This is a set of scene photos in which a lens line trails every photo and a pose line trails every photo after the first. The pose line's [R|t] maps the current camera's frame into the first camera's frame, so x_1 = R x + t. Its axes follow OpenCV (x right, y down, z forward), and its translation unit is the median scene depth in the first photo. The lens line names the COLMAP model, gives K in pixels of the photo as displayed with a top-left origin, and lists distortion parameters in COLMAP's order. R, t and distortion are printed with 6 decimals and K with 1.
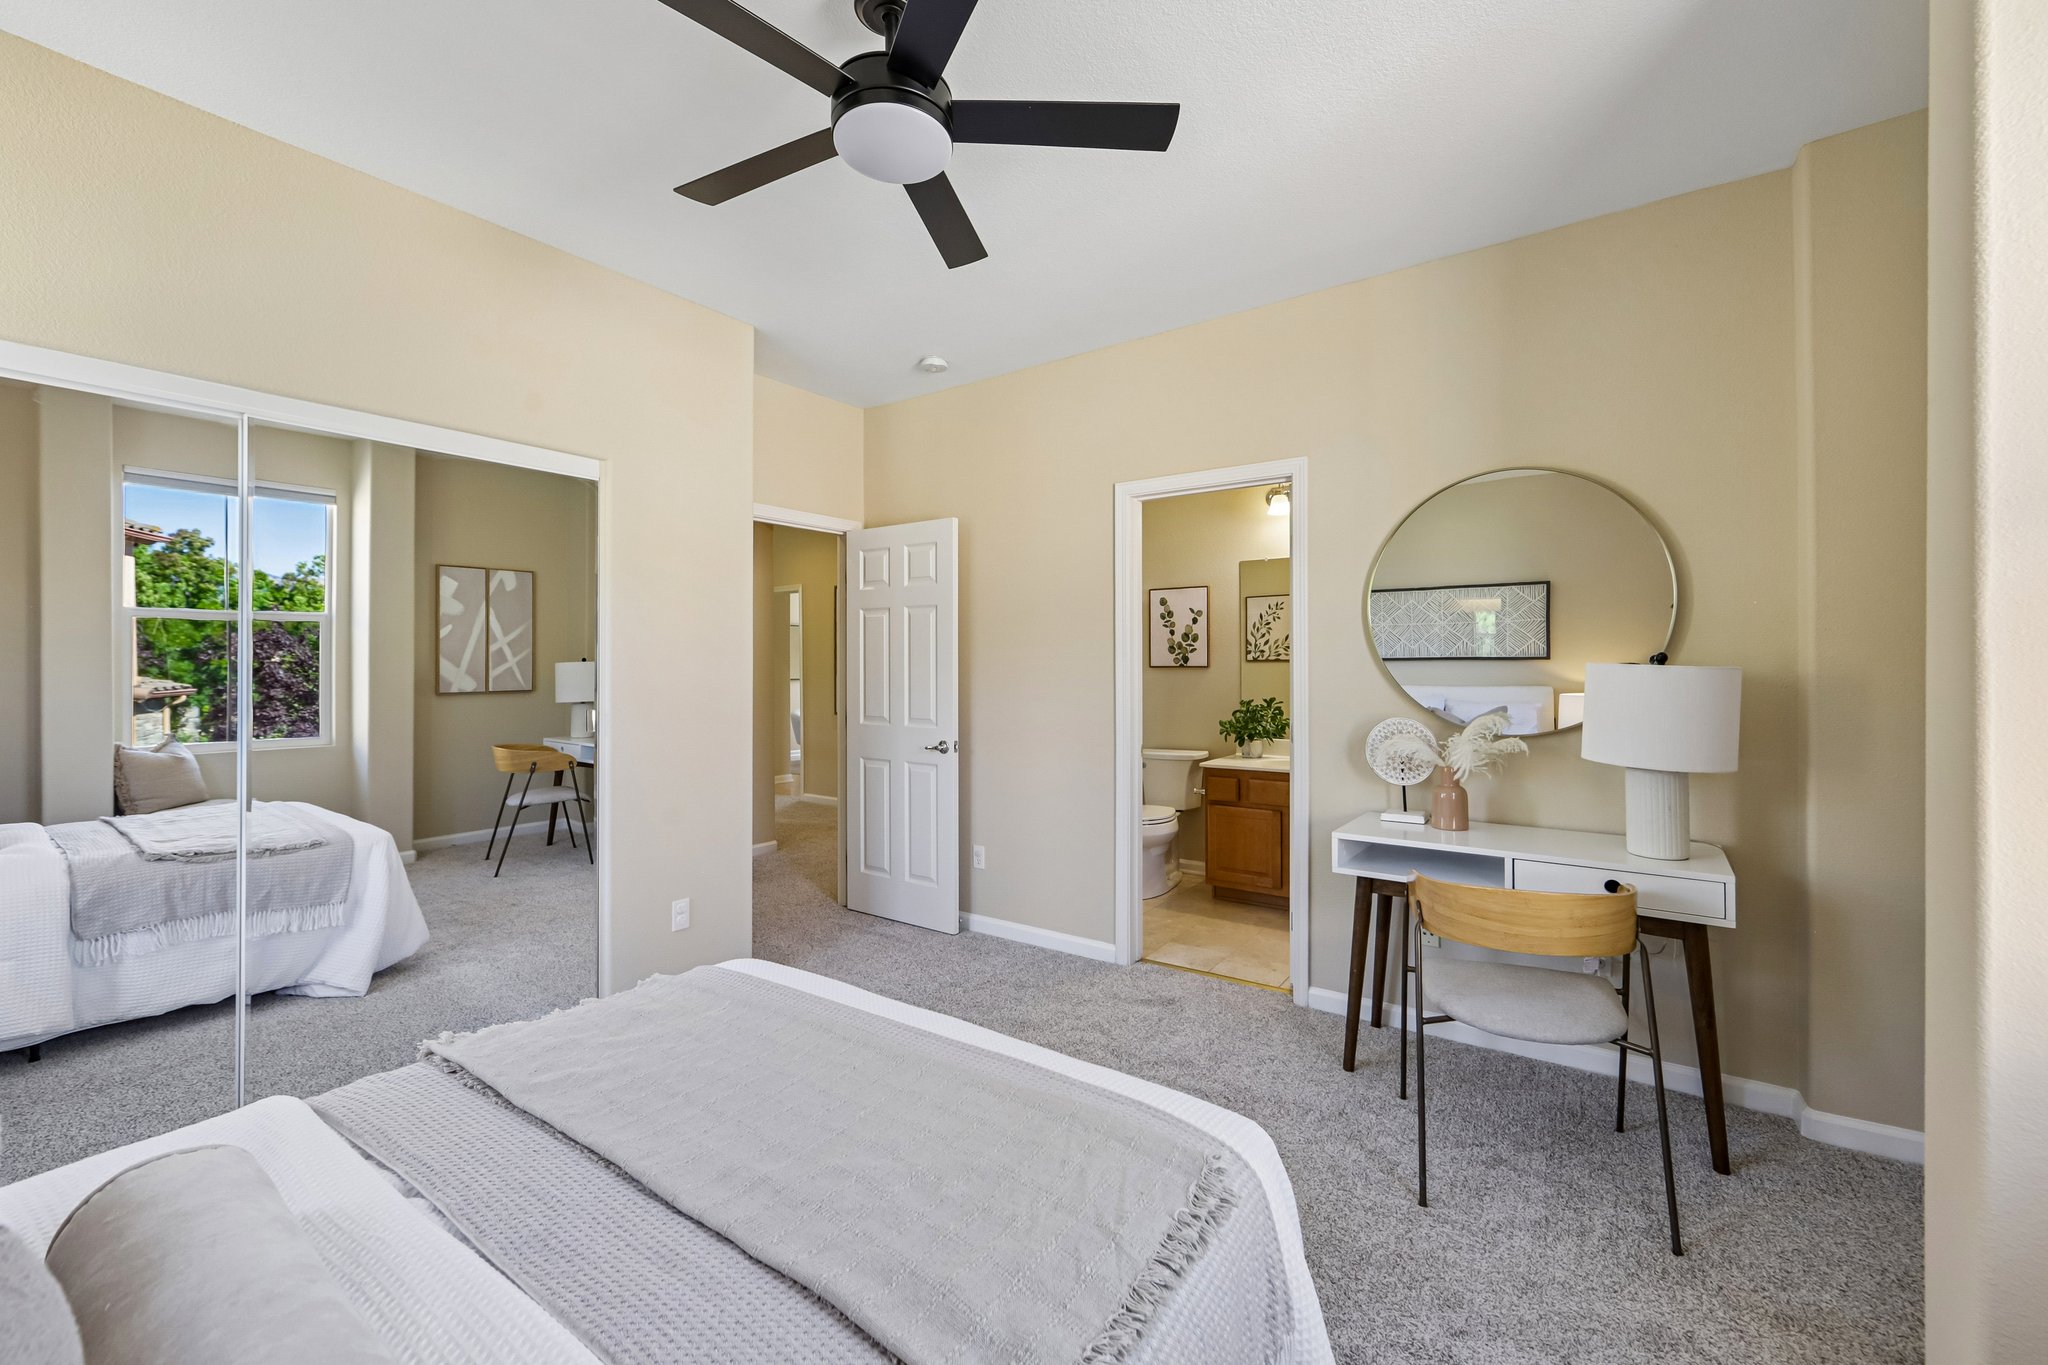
lens RADIAL K [[821.8, 0, 1035.2], [0, 821.8, 676.3], [0, 0, 1]] dist [0.000697, 0.000501]
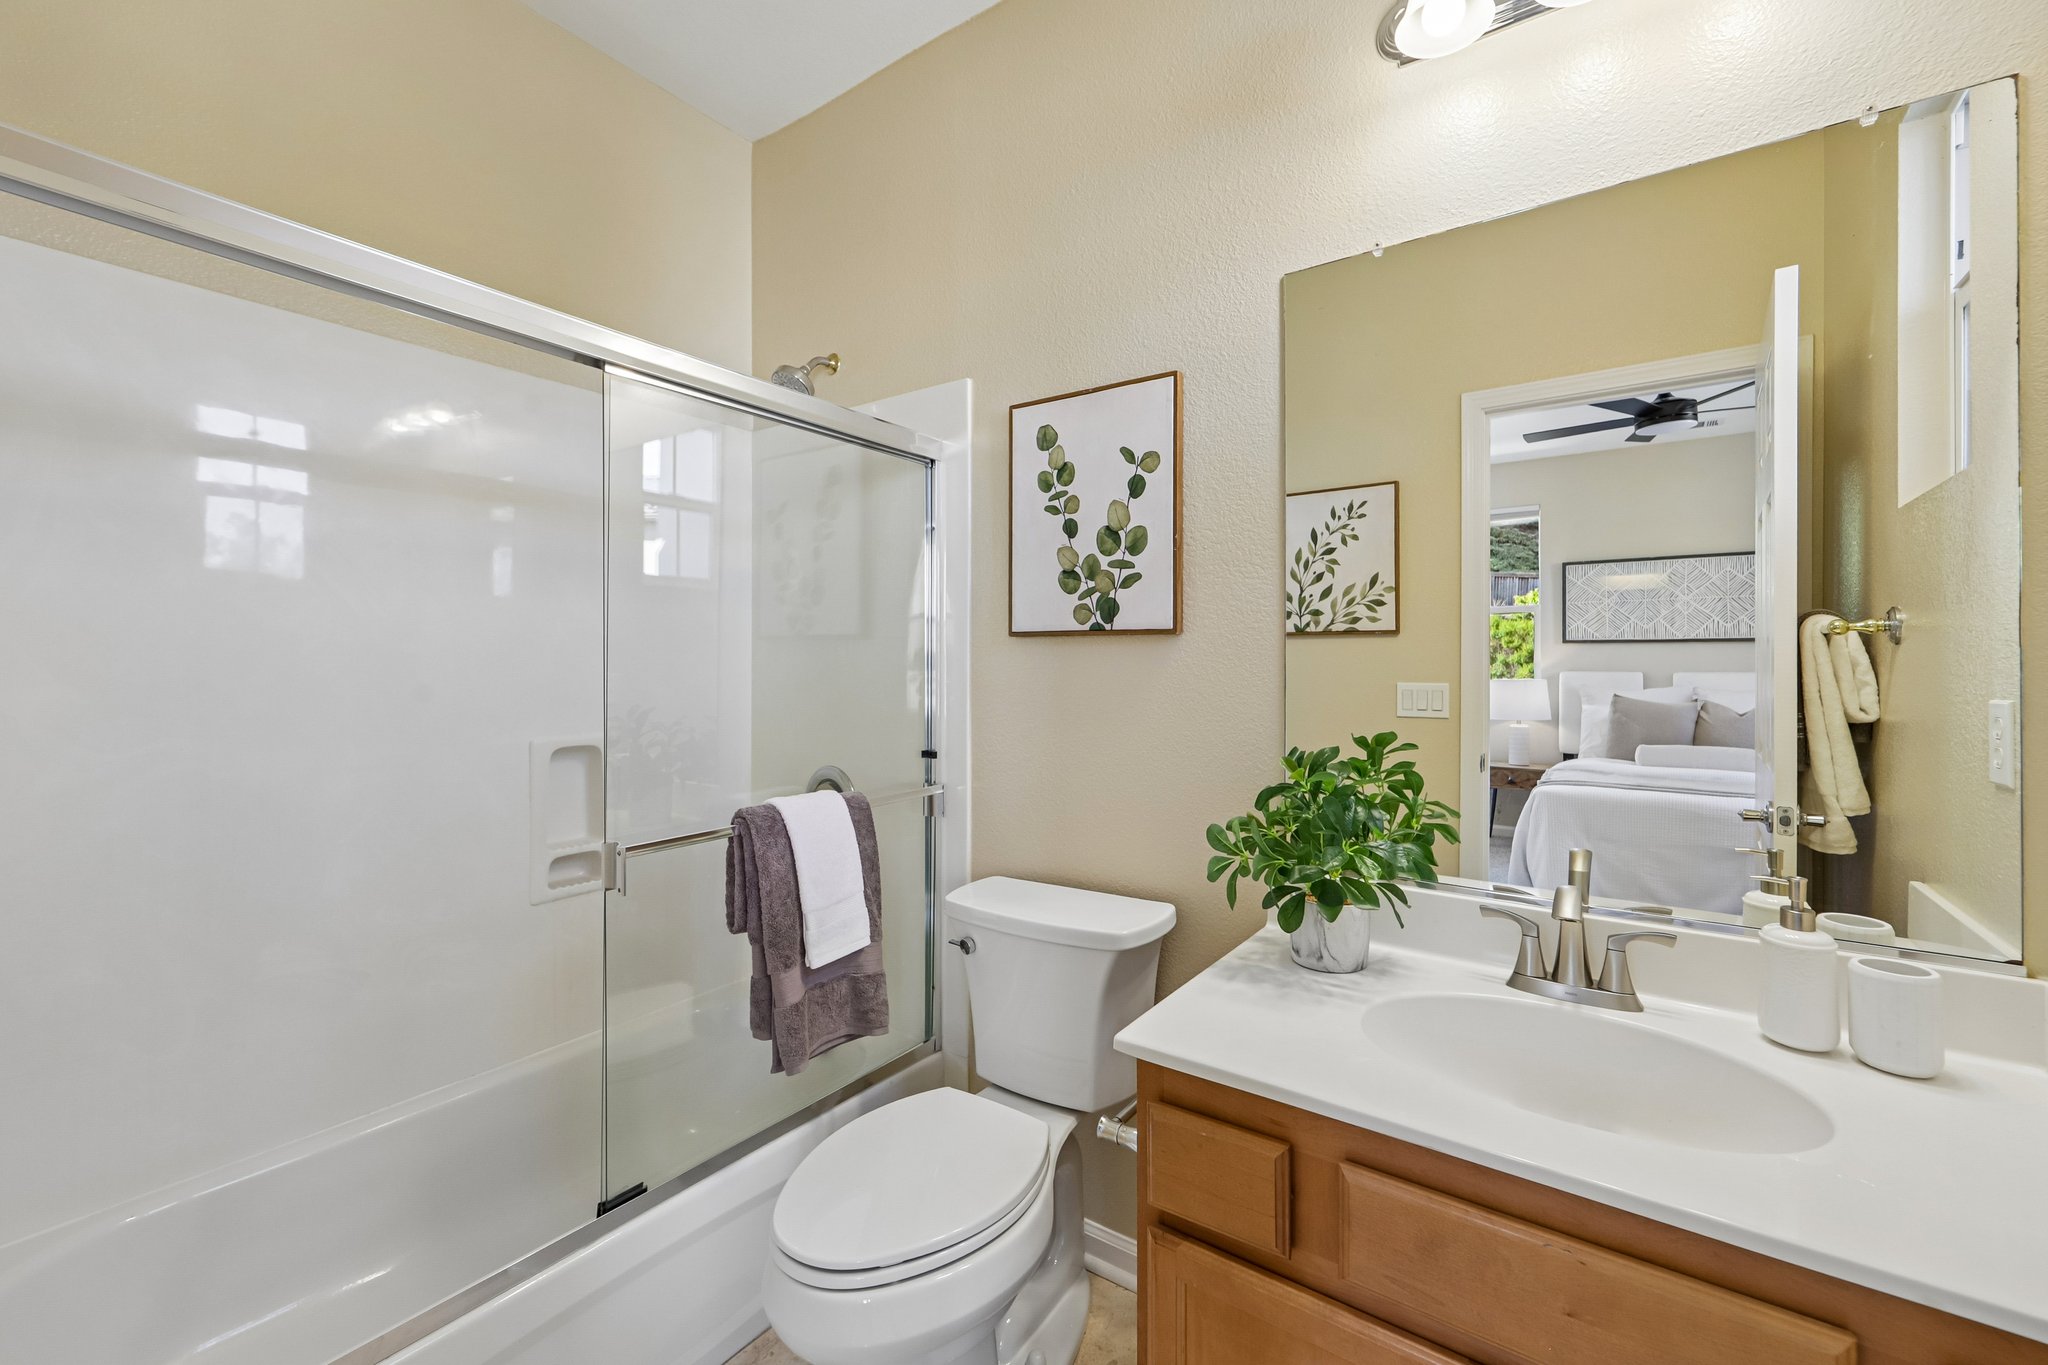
lens RADIAL K [[821.8, 0, 1035.2], [0, 821.8, 676.3], [0, 0, 1]] dist [0.000697, 0.000501]
pose [[0.999916, 0.007112, -0.010869, 0.158016], [-0.007097, 0.999974, 0.001459, 0.005627], [0.010879, -0.001382, 0.999940, 0.677157]]
